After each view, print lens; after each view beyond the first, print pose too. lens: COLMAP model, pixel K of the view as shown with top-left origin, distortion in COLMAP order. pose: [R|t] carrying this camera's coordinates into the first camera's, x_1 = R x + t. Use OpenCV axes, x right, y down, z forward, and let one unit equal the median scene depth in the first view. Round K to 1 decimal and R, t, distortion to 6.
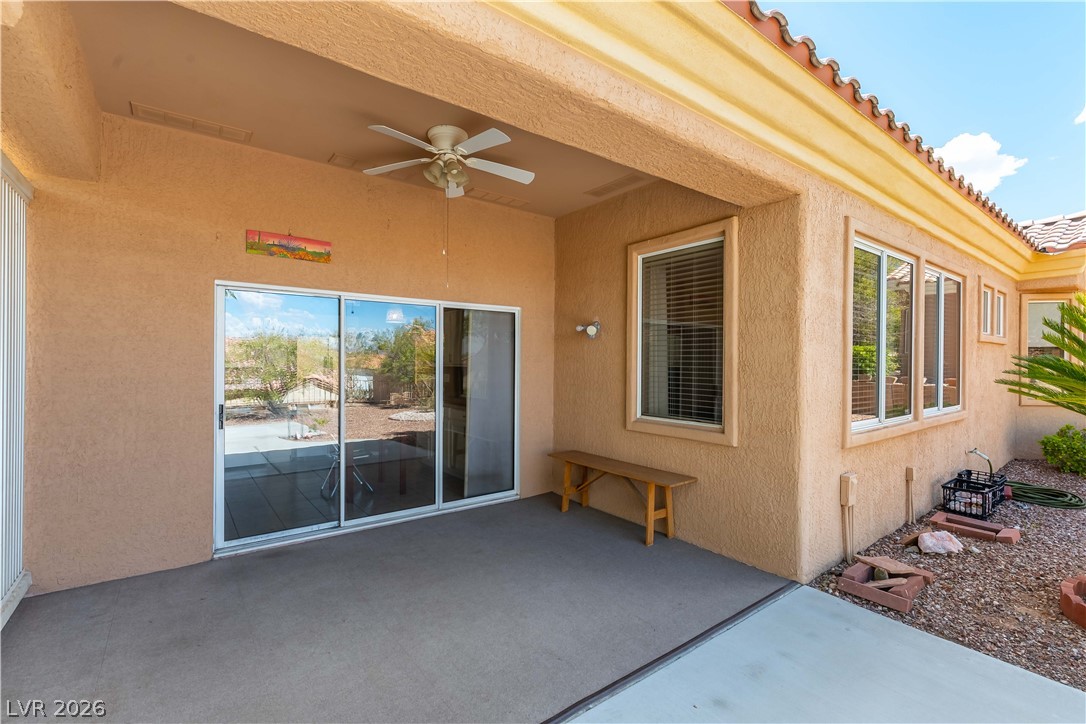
lens RADIAL K [[475.5, 0, 546.0], [0, 475.5, 358.3], [0, 0, 1]] dist [0.001646, -0.000290]
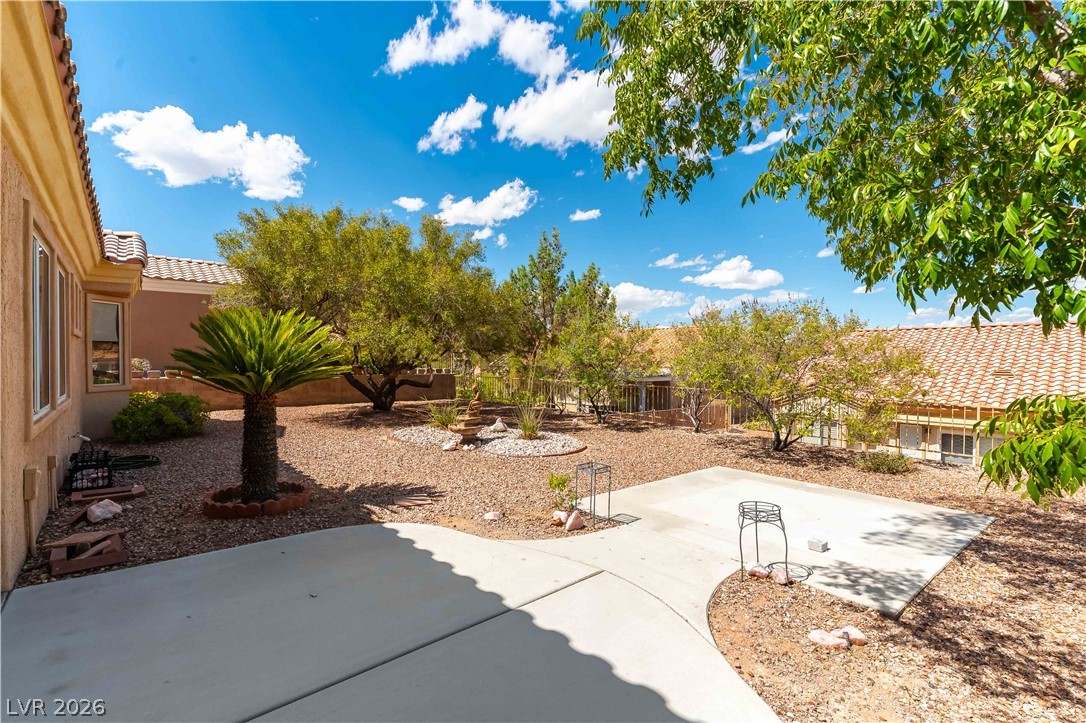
lens RADIAL K [[468.3, 0, 550.3], [0, 468.3, 356.9], [0, 0, 1]] dist [-0.001257, -0.000255]
pose [[-0.089728, 0.010349, 0.995913, -0.357695], [-0.020438, 0.999716, -0.012230, 0.010520], [-0.995757, -0.021452, -0.089491, 0.038794]]
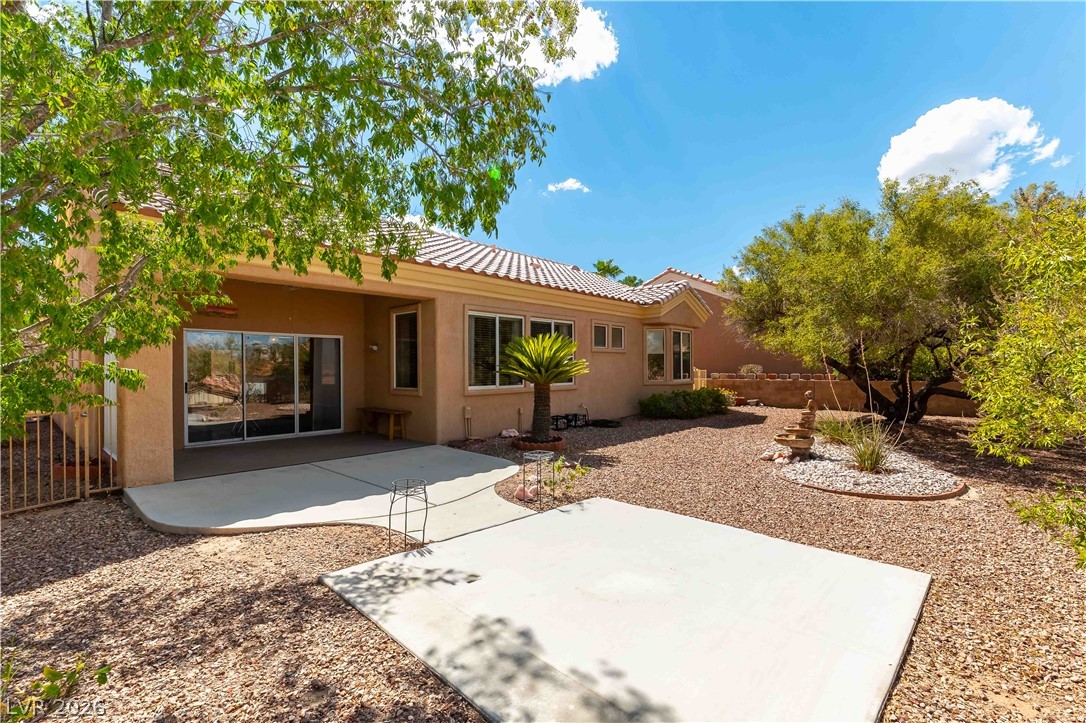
lens RADIAL K [[468.3, 0, 550.3], [0, 468.3, 356.9], [0, 0, 1]] dist [-0.001257, -0.000255]
pose [[0.980244, -0.010794, 0.197498, 0.529782], [0.013106, 0.999860, -0.010403, 0.014596], [-0.197358, 0.012786, 0.980248, -1.395860]]
